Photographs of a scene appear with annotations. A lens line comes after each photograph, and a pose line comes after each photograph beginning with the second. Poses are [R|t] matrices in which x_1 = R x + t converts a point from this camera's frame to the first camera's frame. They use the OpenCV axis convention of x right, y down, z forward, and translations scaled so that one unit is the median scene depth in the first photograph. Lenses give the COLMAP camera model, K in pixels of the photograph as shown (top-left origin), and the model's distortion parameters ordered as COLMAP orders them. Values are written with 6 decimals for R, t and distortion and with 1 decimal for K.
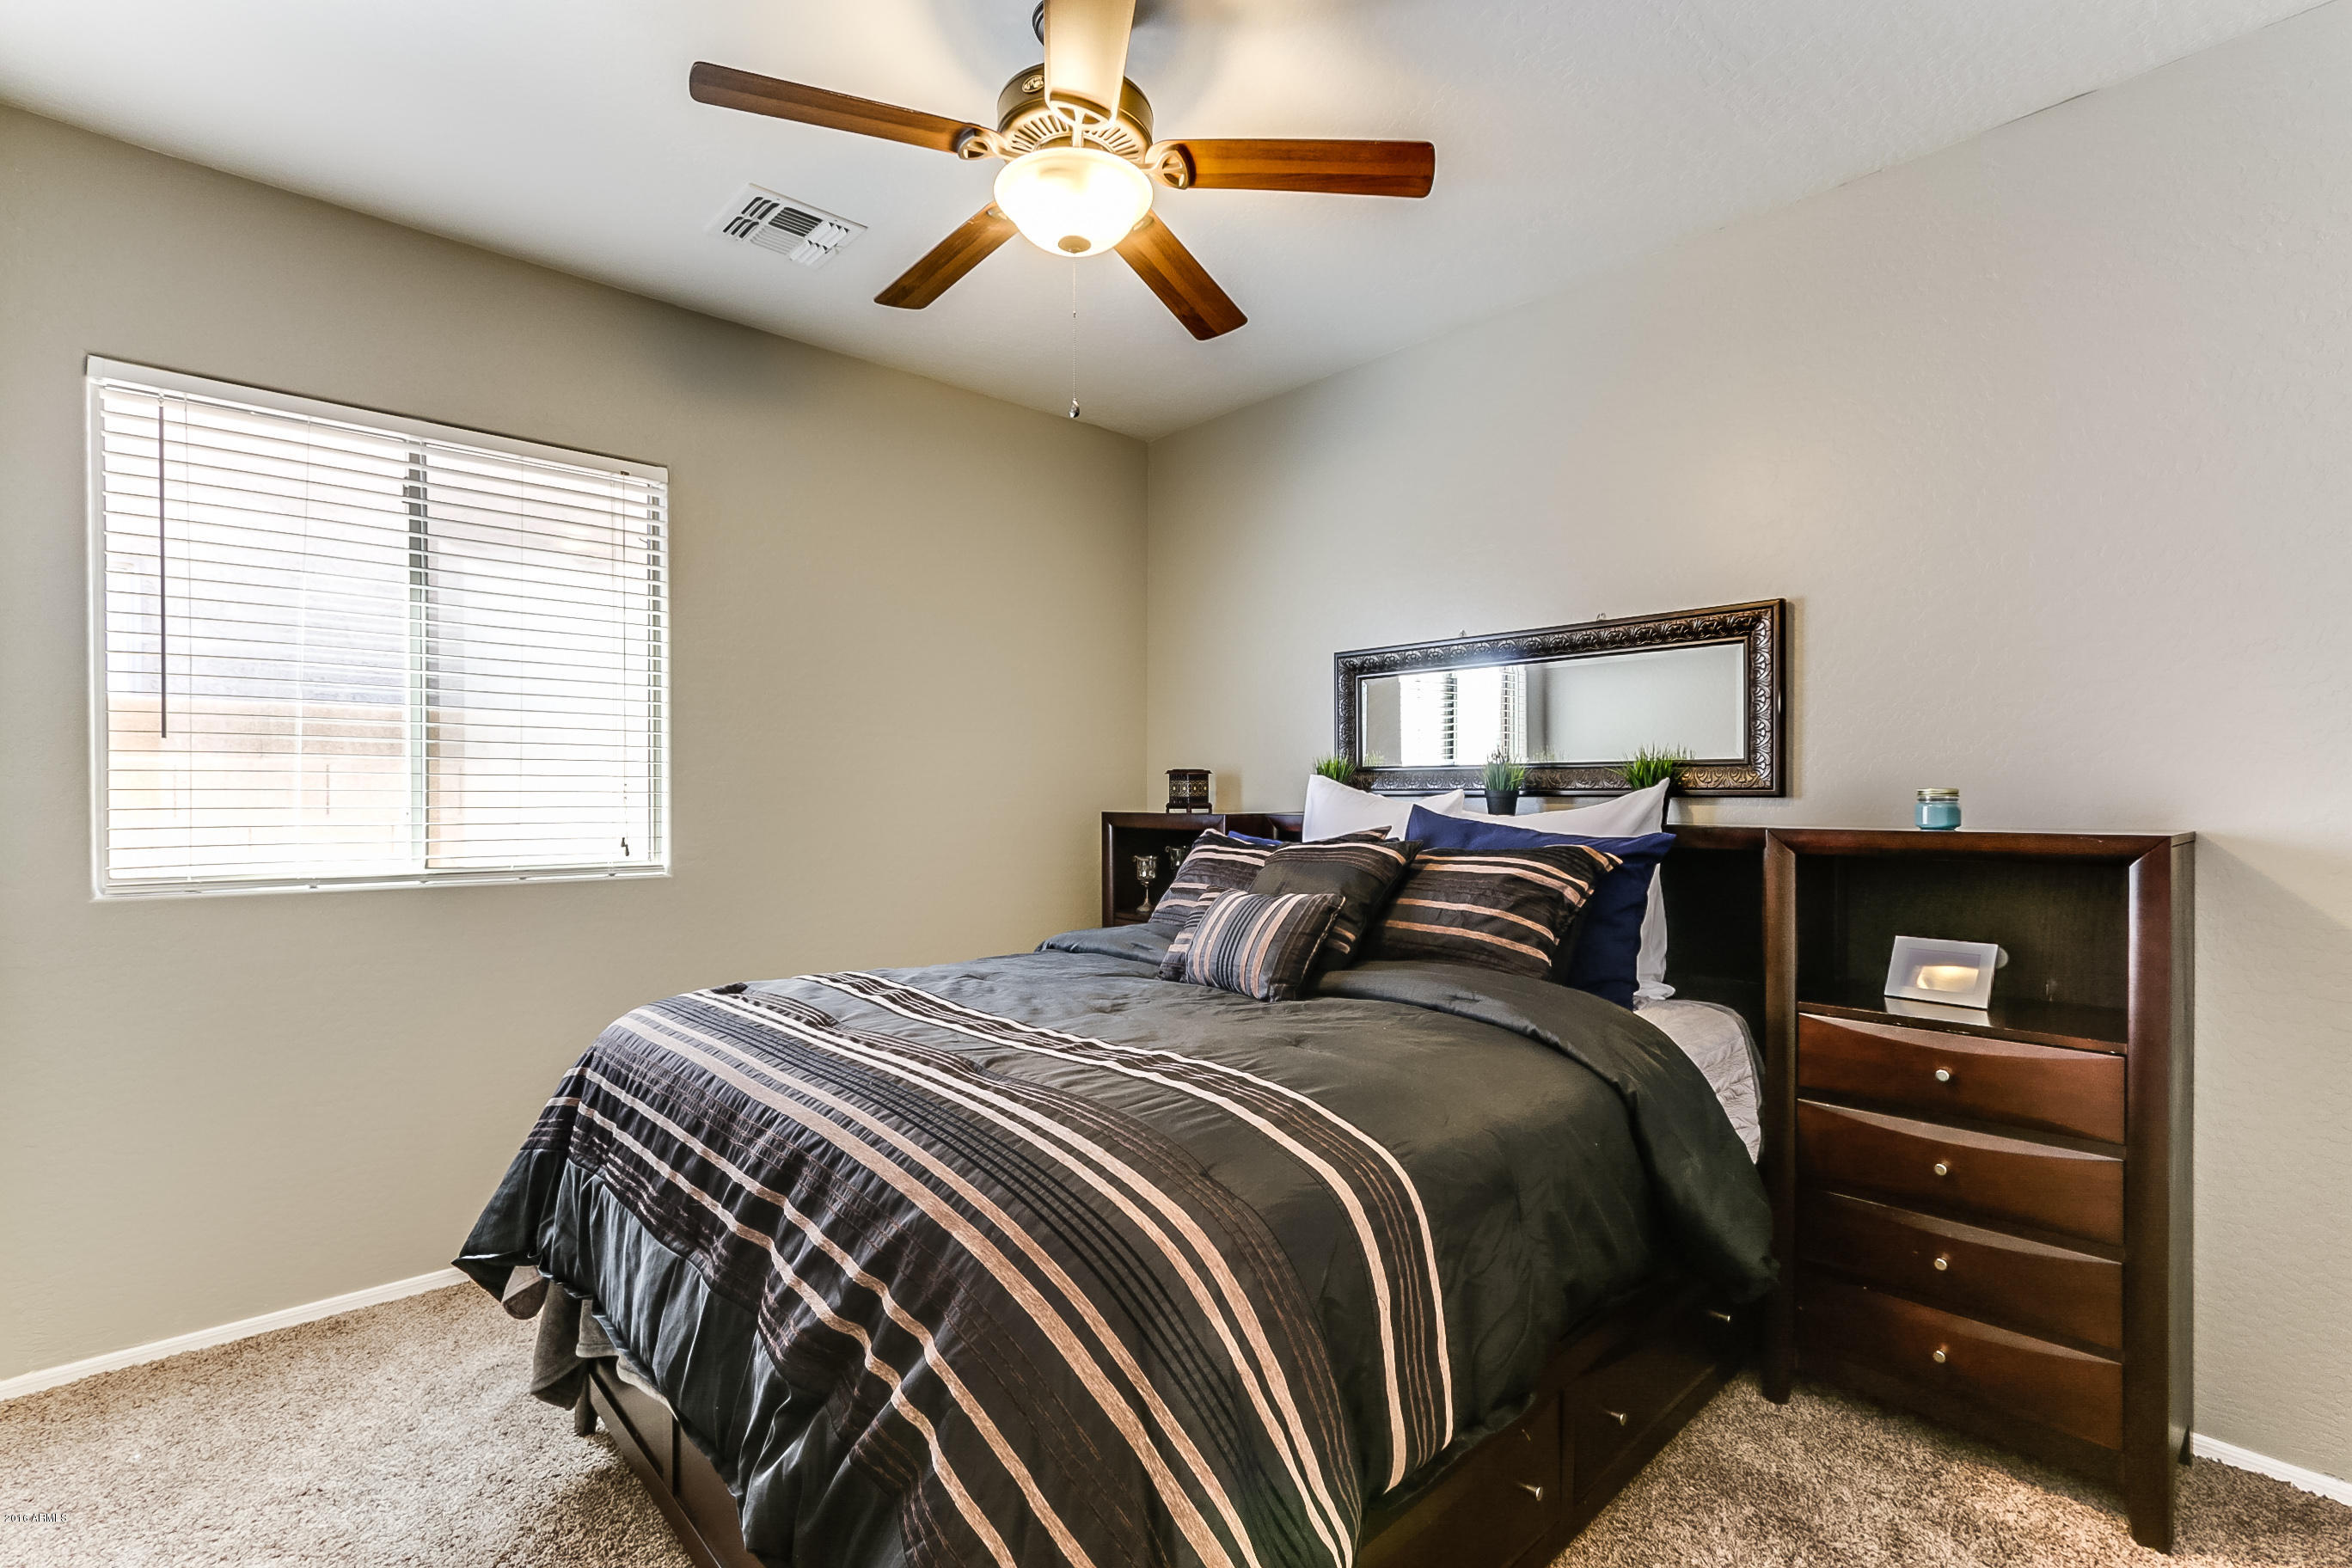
lens RADIAL K [[1085.9, 0, 1176.1], [0, 1085.9, 799.7], [0, 0, 1]] dist [-0.001677, 0.000907]
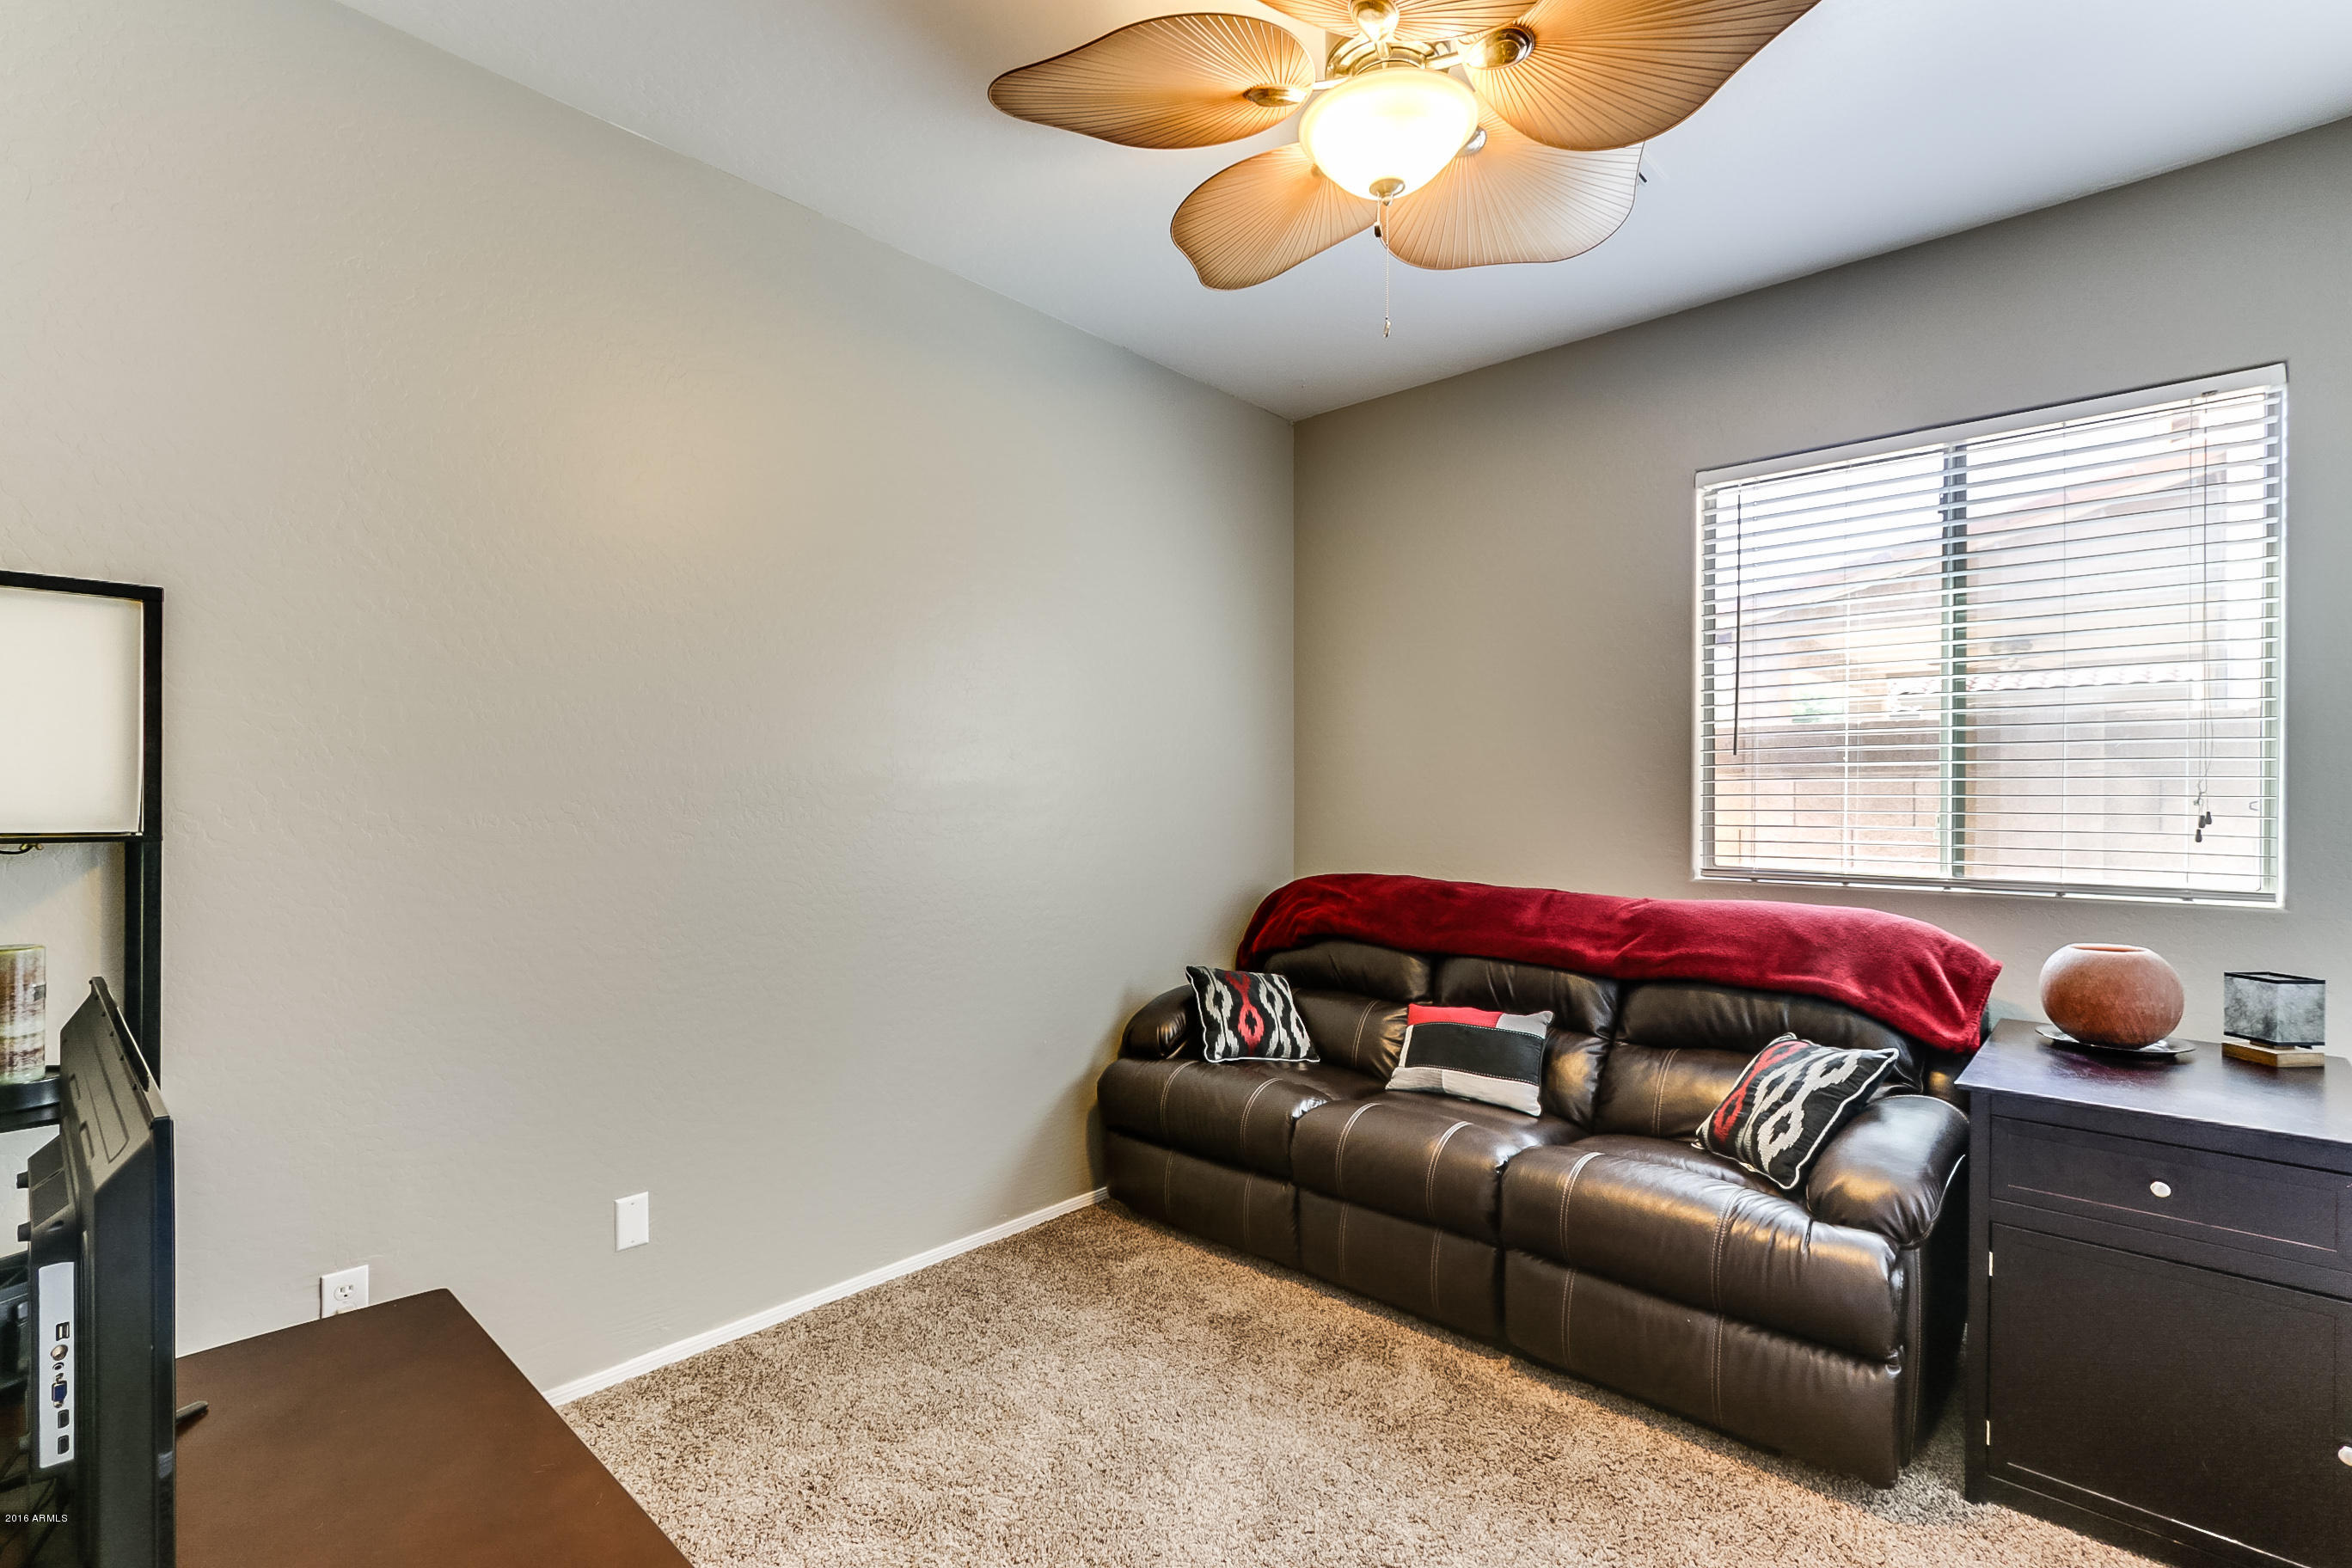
lens RADIAL K [[1085.9, 0, 1179.0], [0, 1085.9, 786.7], [0, 0, 1]] dist [-0.001677, 0.000907]
pose [[0.059515, -0.006884, -0.998204, 0.755299], [-0.010563, 0.999916, -0.007526, -0.006004], [0.998172, 0.010992, 0.059437, 0.708140]]
